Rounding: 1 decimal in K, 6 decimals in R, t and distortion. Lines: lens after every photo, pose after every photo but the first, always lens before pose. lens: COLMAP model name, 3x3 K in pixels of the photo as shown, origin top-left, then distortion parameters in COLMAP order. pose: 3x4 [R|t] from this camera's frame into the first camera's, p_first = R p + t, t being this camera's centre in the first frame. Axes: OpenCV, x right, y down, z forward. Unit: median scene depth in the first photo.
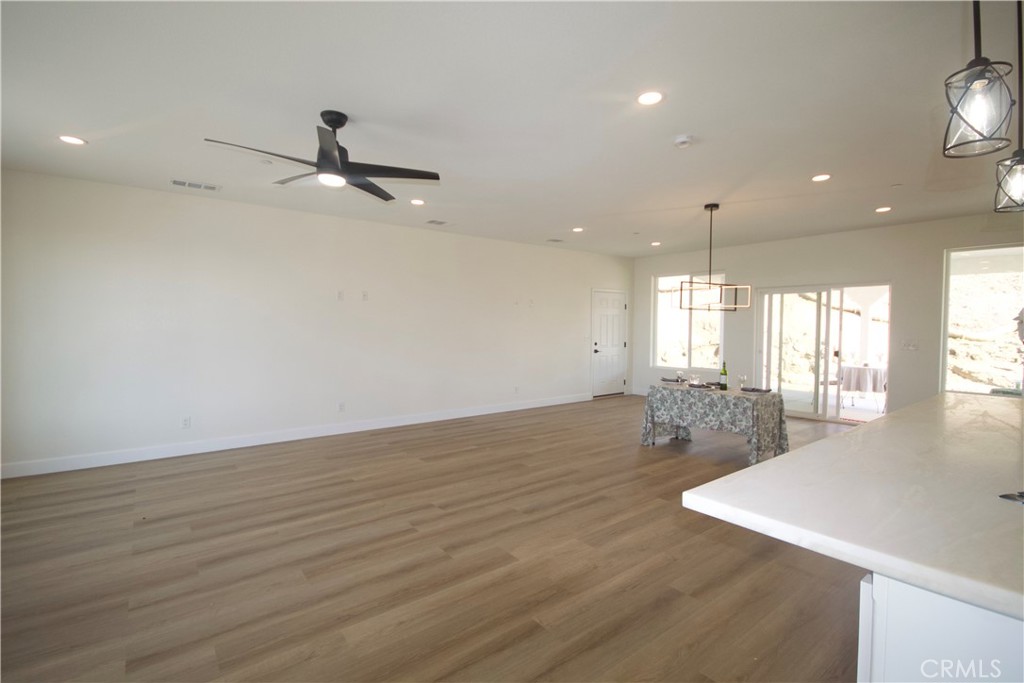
lens RADIAL K [[472.5, 0, 510.6], [0, 472.5, 344.0], [0, 0, 1]] dist [-0.017396, -0.000047]
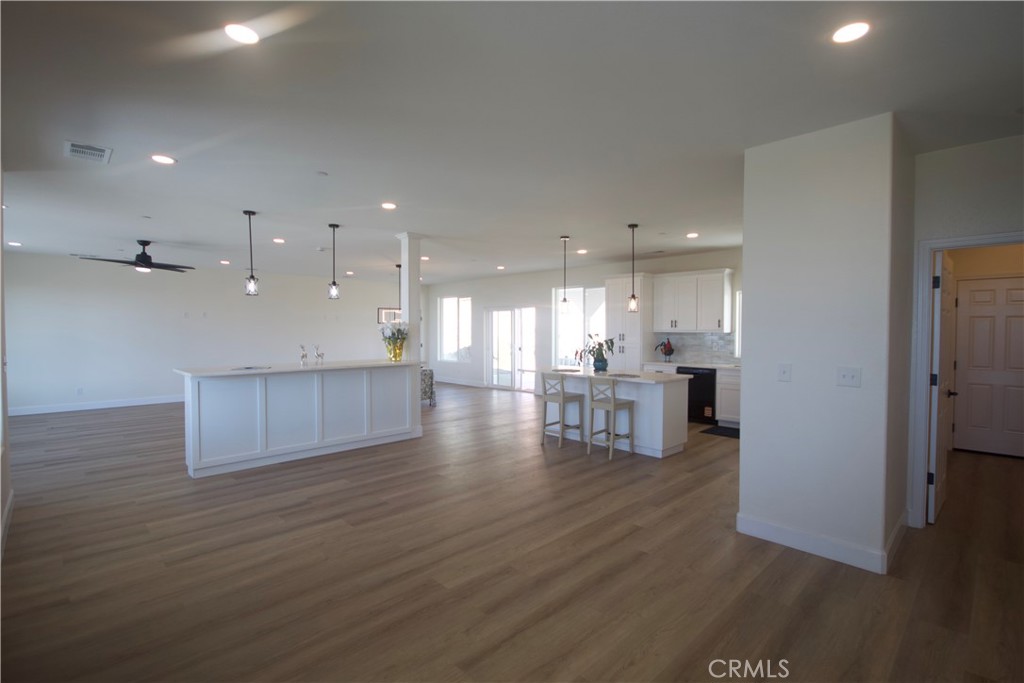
lens RADIAL K [[472.5, 0, 517.1], [0, 472.5, 338.0], [0, 0, 1]] dist [-0.017396, -0.000047]
pose [[0.993113, -0.007422, 0.116927, 0.497569], [0.010467, 0.999621, -0.025451, 0.025140], [-0.116694, 0.026499, 0.992814, -0.626467]]
